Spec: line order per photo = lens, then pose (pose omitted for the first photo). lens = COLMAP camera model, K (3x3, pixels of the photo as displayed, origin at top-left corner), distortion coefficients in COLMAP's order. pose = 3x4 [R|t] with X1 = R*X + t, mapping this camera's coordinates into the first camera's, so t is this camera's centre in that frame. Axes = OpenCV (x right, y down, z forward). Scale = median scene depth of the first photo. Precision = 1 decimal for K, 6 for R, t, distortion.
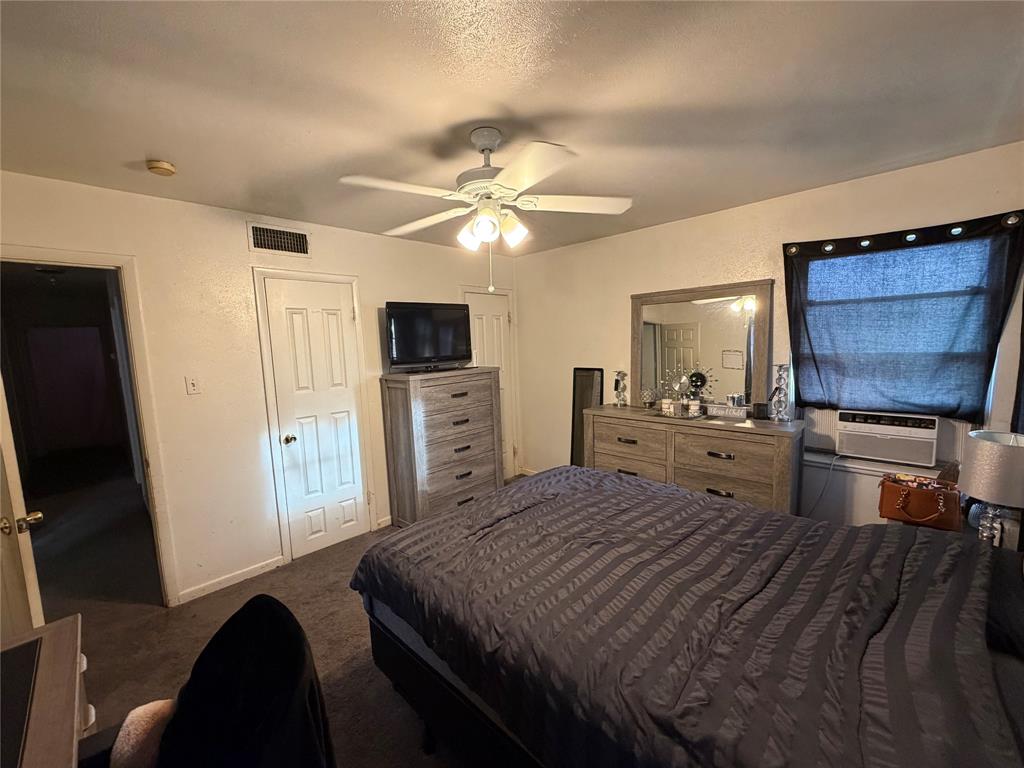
lens RADIAL K [[405.3, 0, 515.2], [0, 405.3, 387.0], [0, 0, 1]] dist [-0.001157, 0.000413]
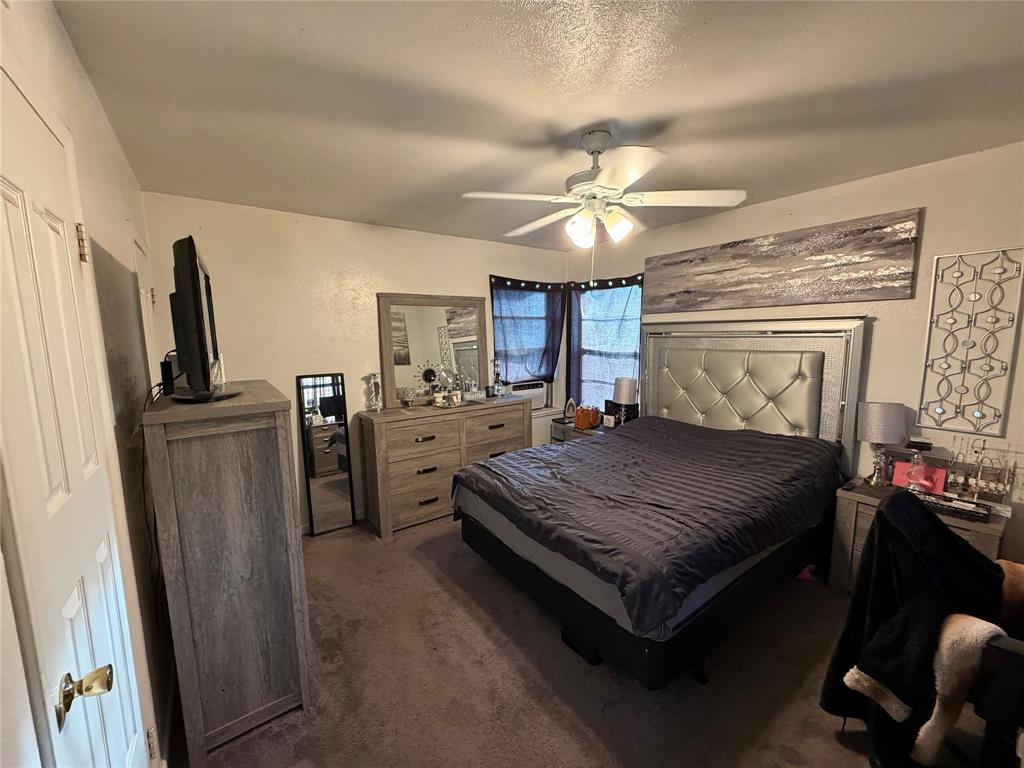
lens RADIAL K [[405.3, 0, 510.5], [0, 405.3, 386.6], [0, 0, 1]] dist [-0.001157, 0.000413]
pose [[0.189107, -0.093142, 0.977529, -0.820375], [0.120507, 0.990168, 0.071034, -0.053132], [-0.974534, 0.104366, 0.198472, 0.720824]]
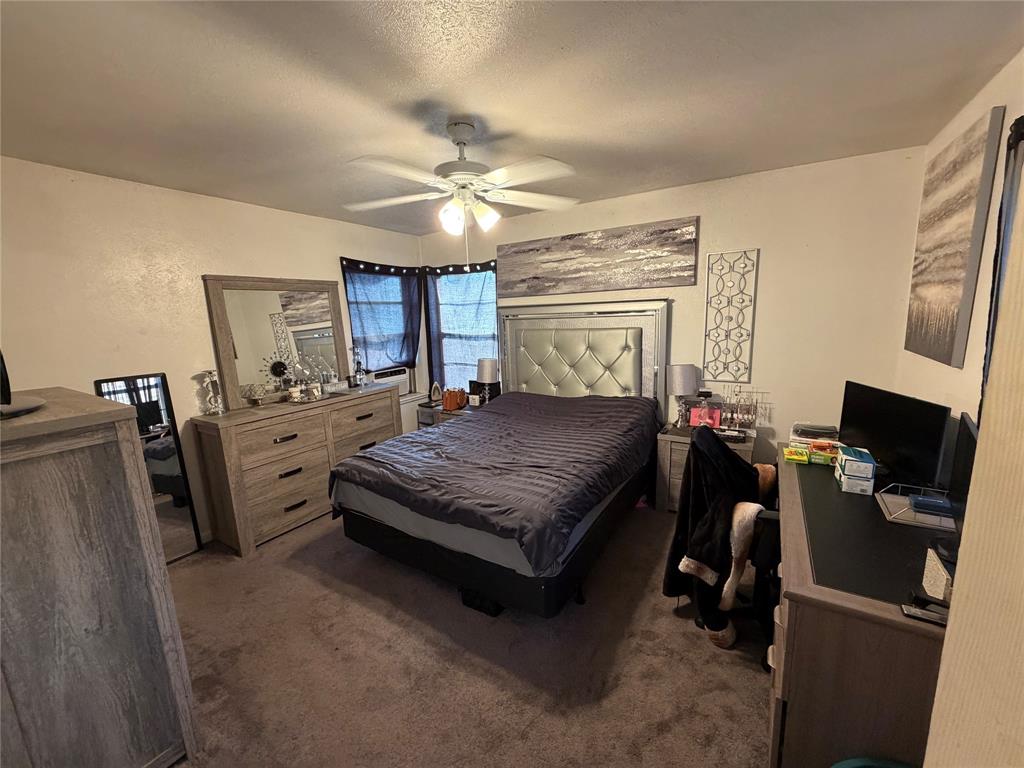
lens RADIAL K [[405.3, 0, 508.9], [0, 405.3, 386.7], [0, 0, 1]] dist [-0.001157, 0.000413]
pose [[-0.182450, -0.130430, 0.974526, -0.861299], [0.157233, 0.974536, 0.159869, -0.060609], [-0.970562, 0.182396, -0.157296, 0.788273]]
